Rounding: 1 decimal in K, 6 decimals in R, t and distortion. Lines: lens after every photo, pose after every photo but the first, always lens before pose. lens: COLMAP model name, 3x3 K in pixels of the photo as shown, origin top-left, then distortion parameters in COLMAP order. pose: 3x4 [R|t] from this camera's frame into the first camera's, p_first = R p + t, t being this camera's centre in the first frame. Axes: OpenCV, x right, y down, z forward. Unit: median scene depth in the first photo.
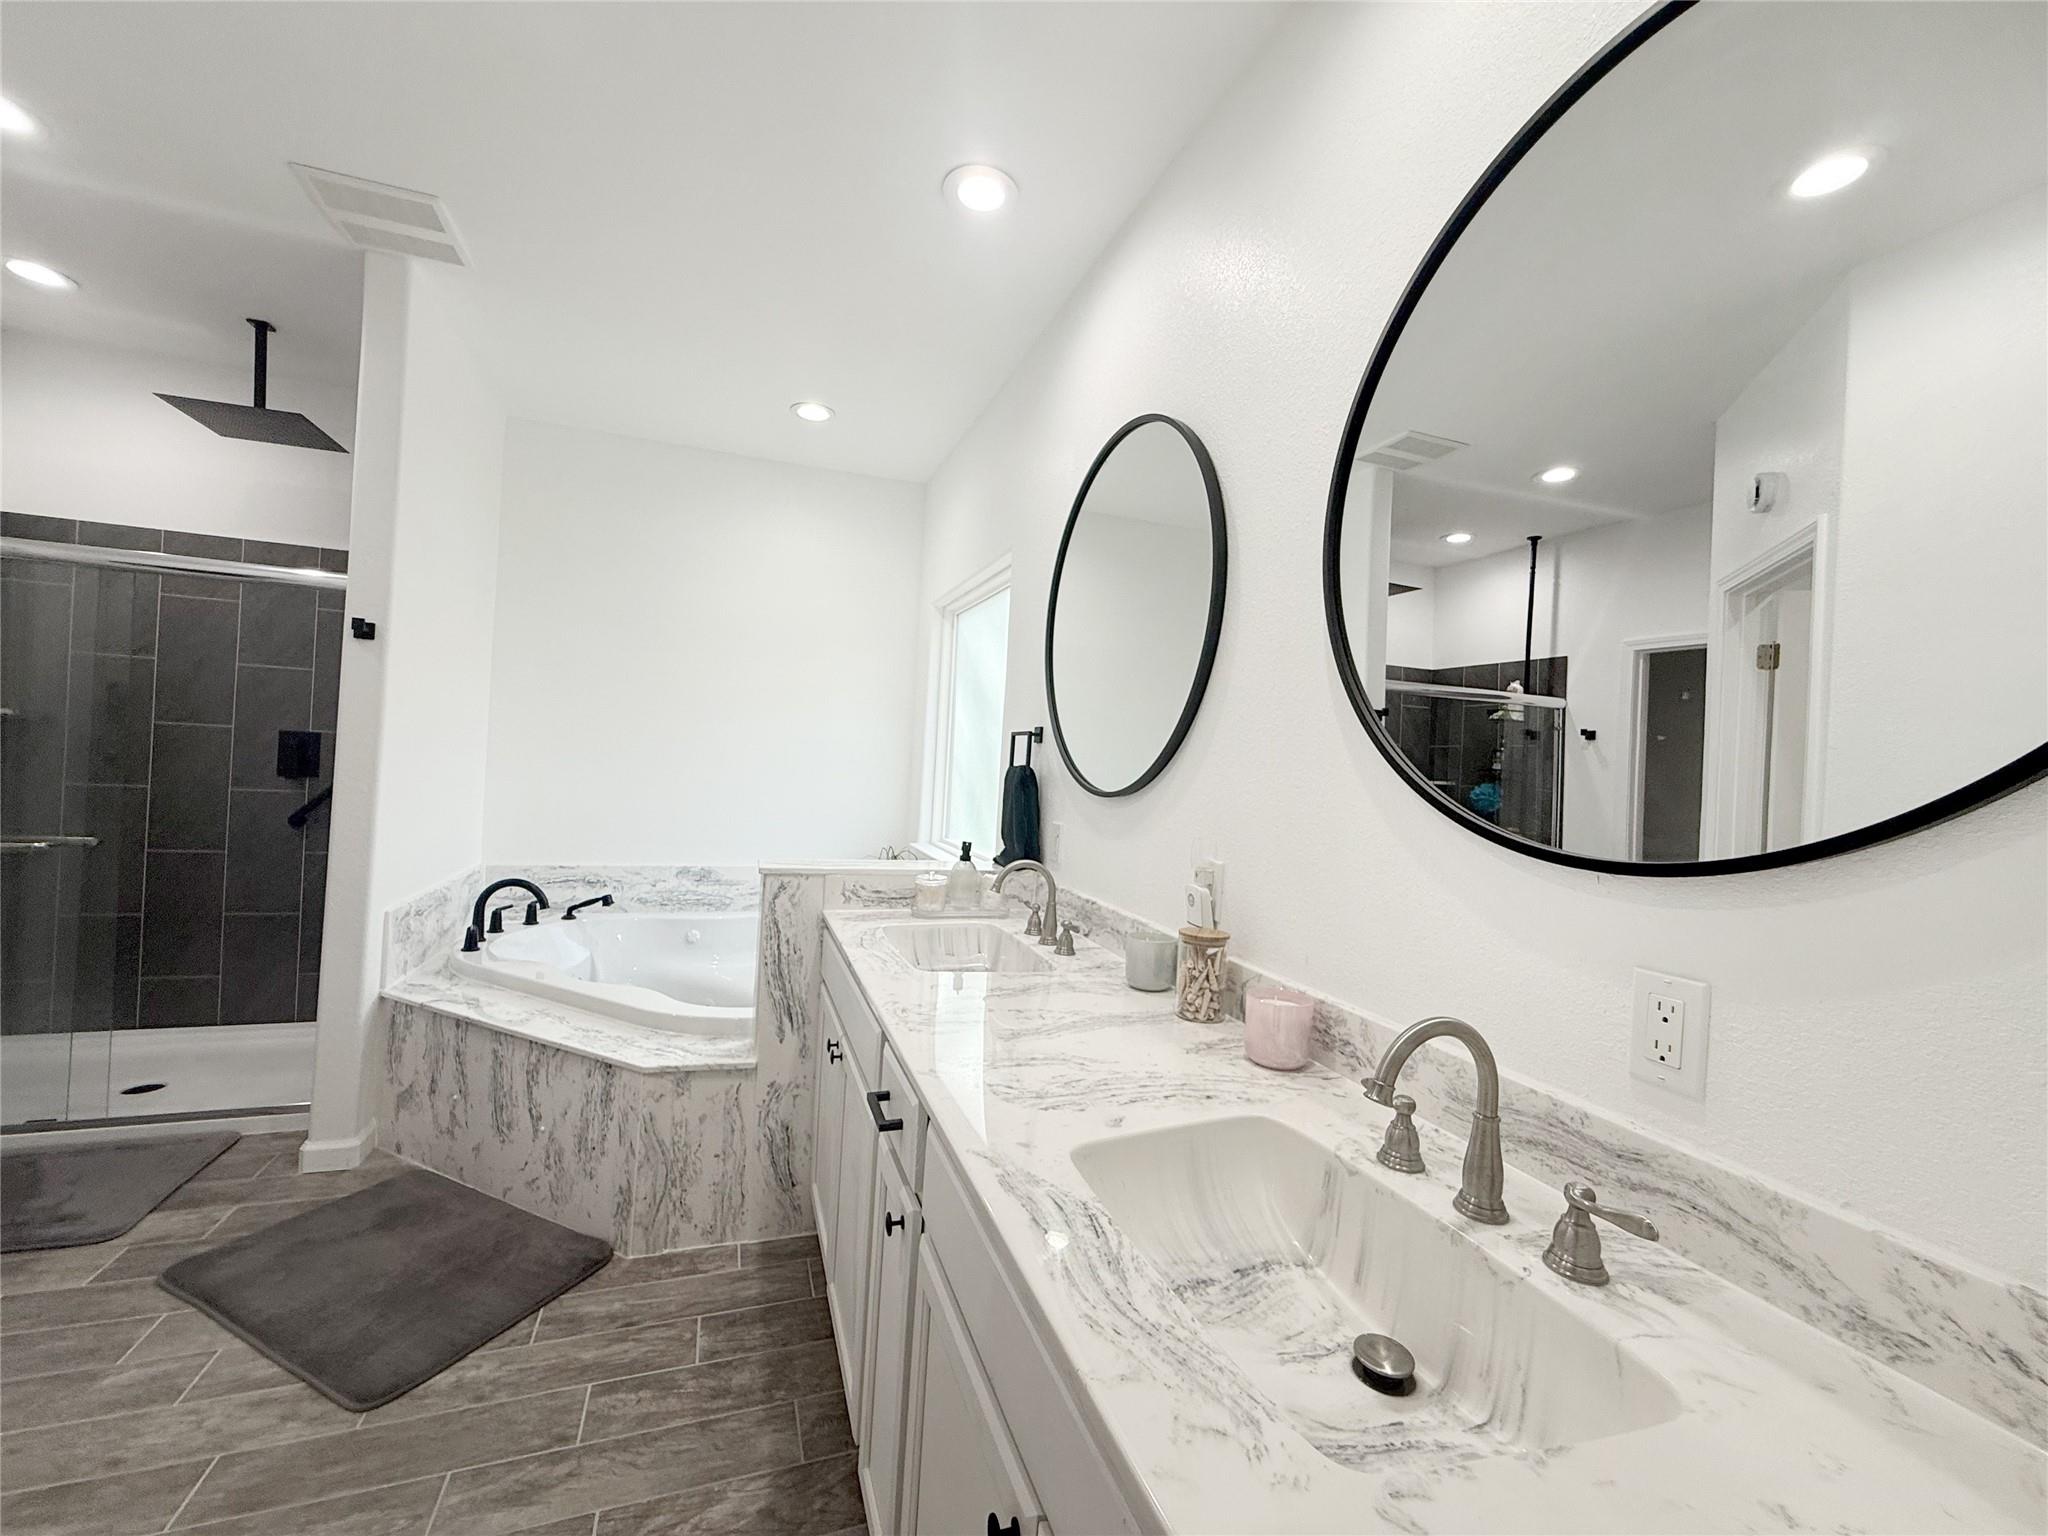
lens RADIAL K [[824.5, 0, 1017.7], [0, 824.5, 760.8], [0, 0, 1]] dist [-0.005748, 0.001742]
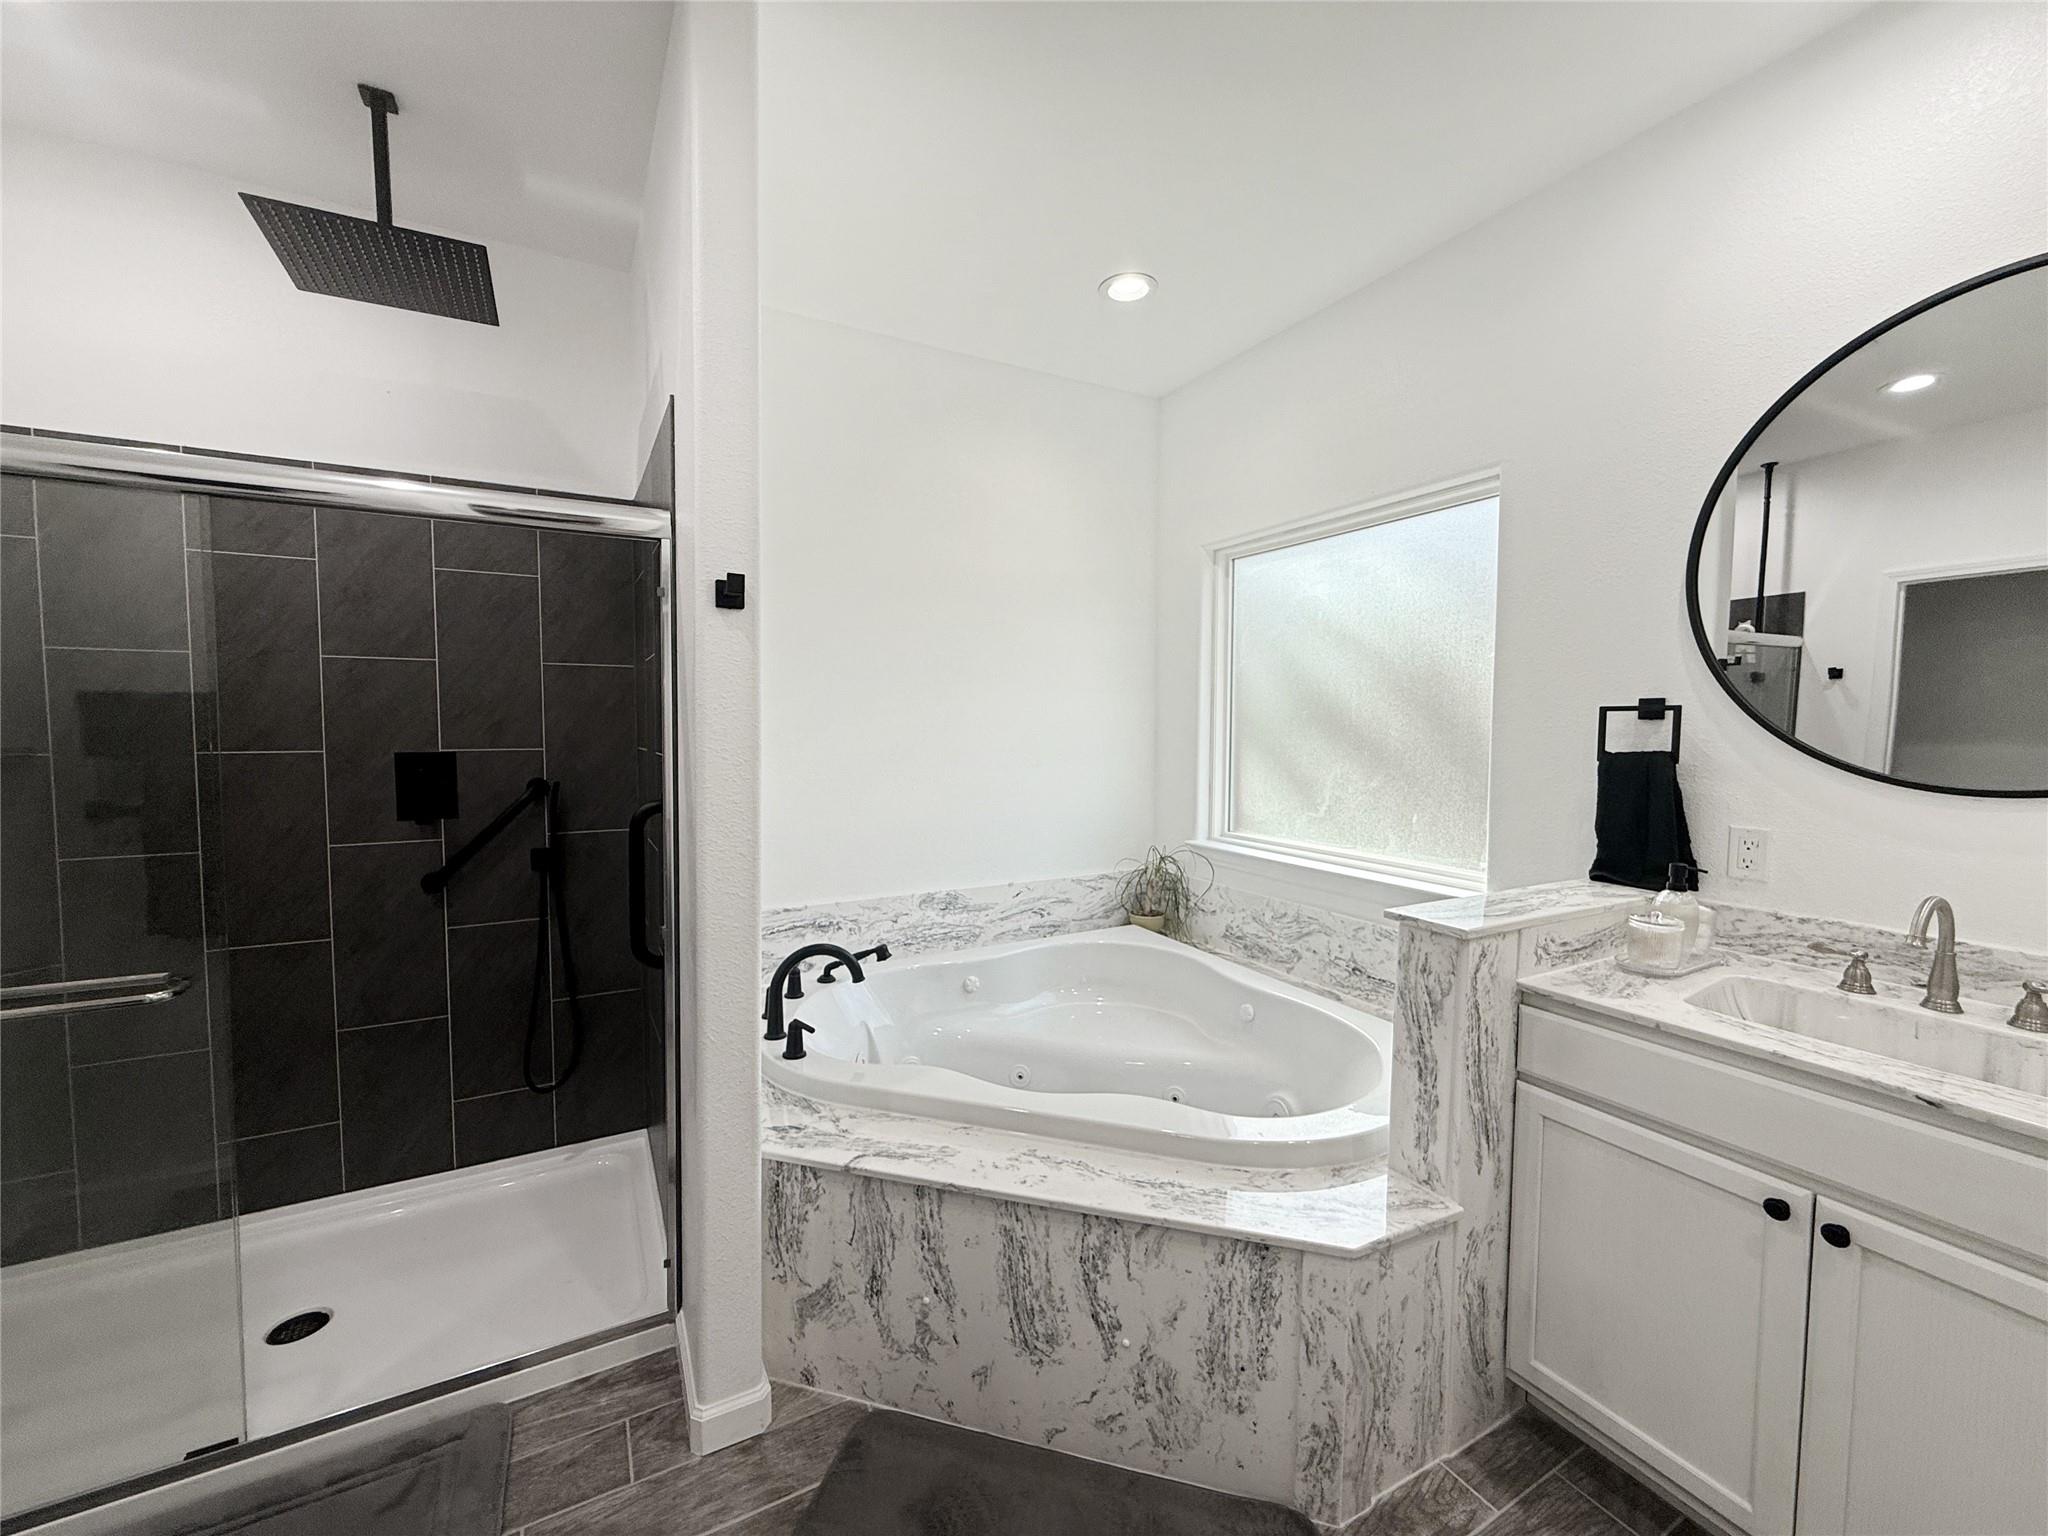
lens RADIAL K [[824.5, 0, 1028.0], [0, 824.5, 766.2], [0, 0, 1]] dist [-0.005748, 0.001742]
pose [[0.986985, -0.059989, 0.149206, -0.706833], [0.051232, 0.996769, 0.061858, -0.059684], [-0.152435, -0.053409, 0.986869, 0.371344]]
